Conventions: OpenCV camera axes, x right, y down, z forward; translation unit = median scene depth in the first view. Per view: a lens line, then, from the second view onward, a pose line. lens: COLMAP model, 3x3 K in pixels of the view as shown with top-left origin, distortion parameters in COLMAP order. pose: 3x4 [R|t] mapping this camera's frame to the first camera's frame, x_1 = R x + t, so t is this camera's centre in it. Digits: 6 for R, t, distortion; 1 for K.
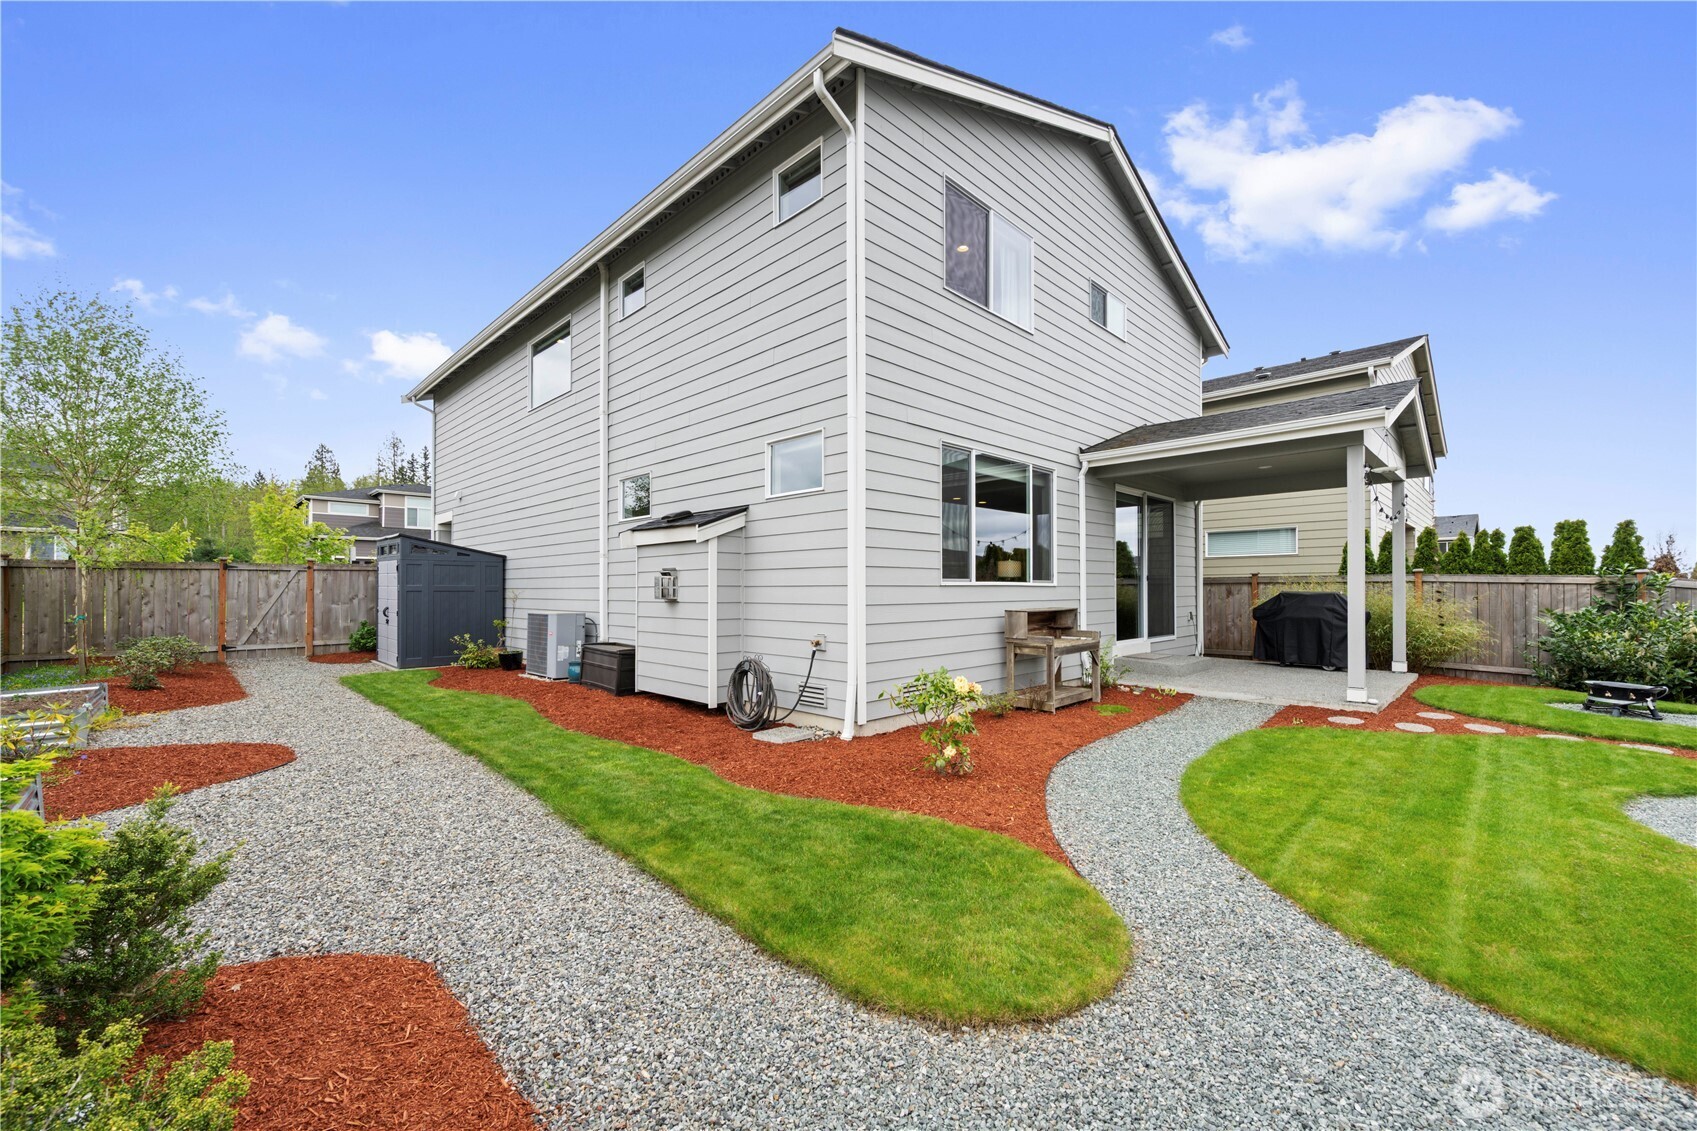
lens RADIAL K [[670.5, 0, 847.4], [0, 670.5, 597.9], [0, 0, 1]] dist [-0.001000, -0.000098]
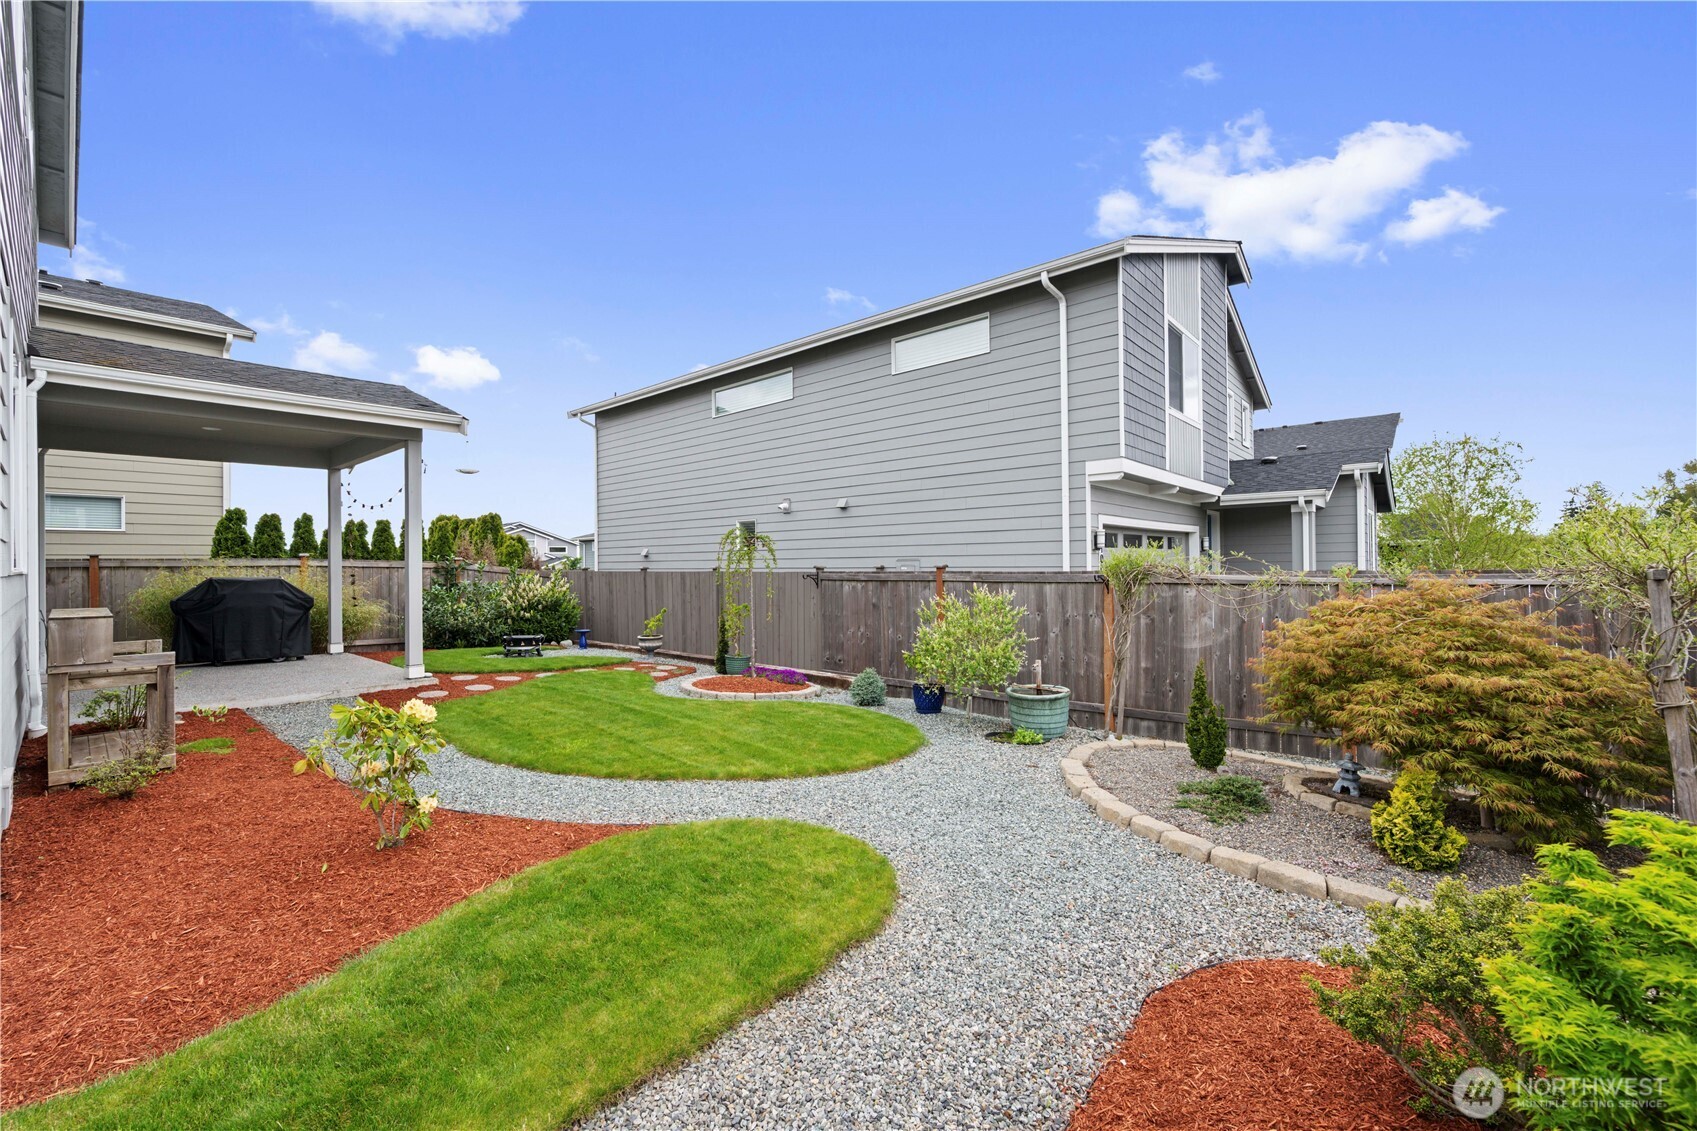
lens RADIAL K [[686.8, 0, 850.3], [0, 686.8, 573.1], [0, 0, 1]] dist [-0.000972, -0.000039]
pose [[-0.075024, -0.010154, 0.997130, -0.386794], [0.020960, 0.999711, 0.011758, -0.012526], [-0.996961, 0.021782, -0.074790, 0.370503]]
